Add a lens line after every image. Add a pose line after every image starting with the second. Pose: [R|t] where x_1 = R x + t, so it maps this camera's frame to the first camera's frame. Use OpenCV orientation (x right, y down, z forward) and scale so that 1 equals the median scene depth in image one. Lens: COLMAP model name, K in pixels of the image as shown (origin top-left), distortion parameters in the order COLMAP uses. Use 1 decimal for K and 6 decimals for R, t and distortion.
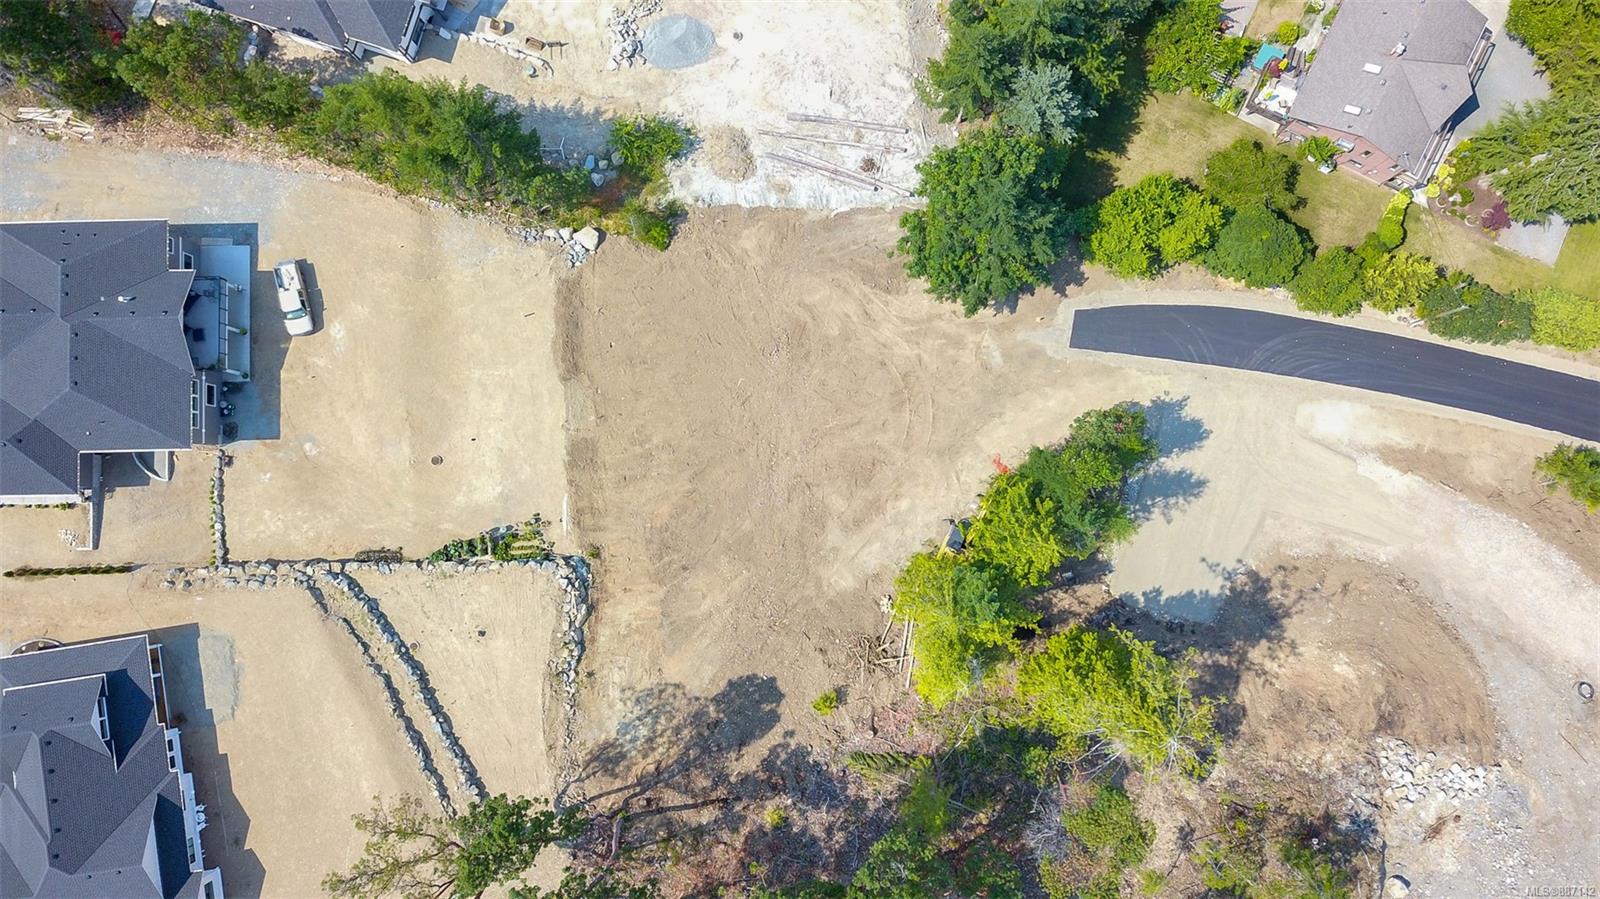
lens RADIAL K [[1183.0, 0, 772.1], [0, 1183.0, 461.8], [0, 0, 1]] dist [0.004502, 0.001574]
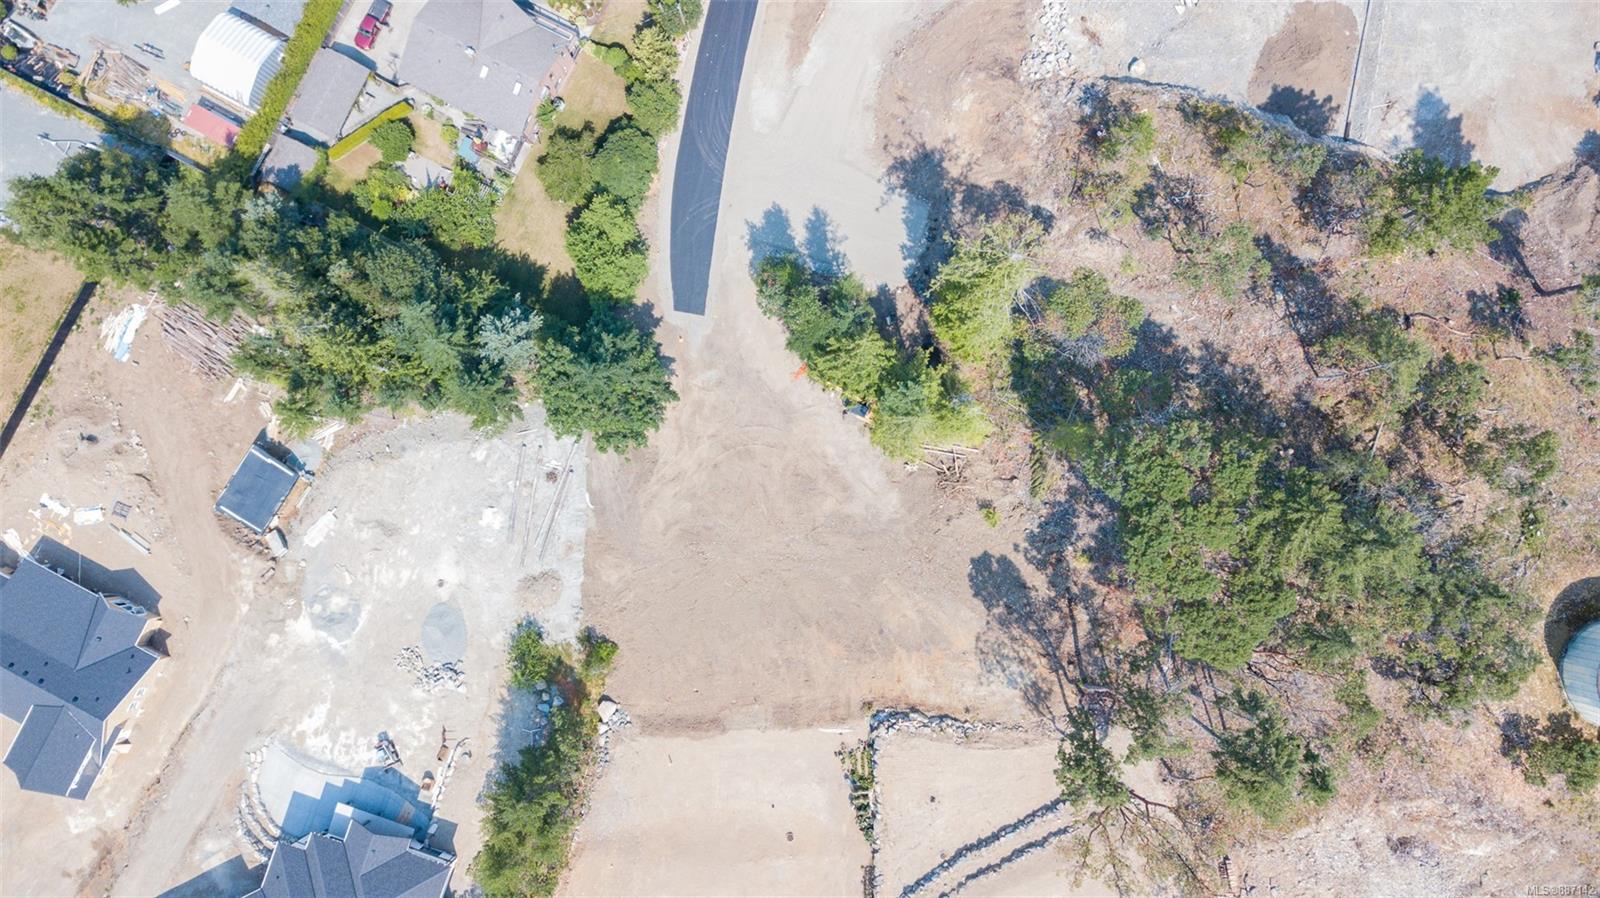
lens RADIAL K [[1194.1, 0, 803.8], [0, 1194.1, 497.1], [0, 0, 1]] dist [0.005258, -0.000410]
pose [[0.011854, -0.998334, 0.056475, -0.005766], [0.999778, 0.012818, 0.016734, -0.012041], [-0.017430, 0.056264, 0.998264, -0.238308]]
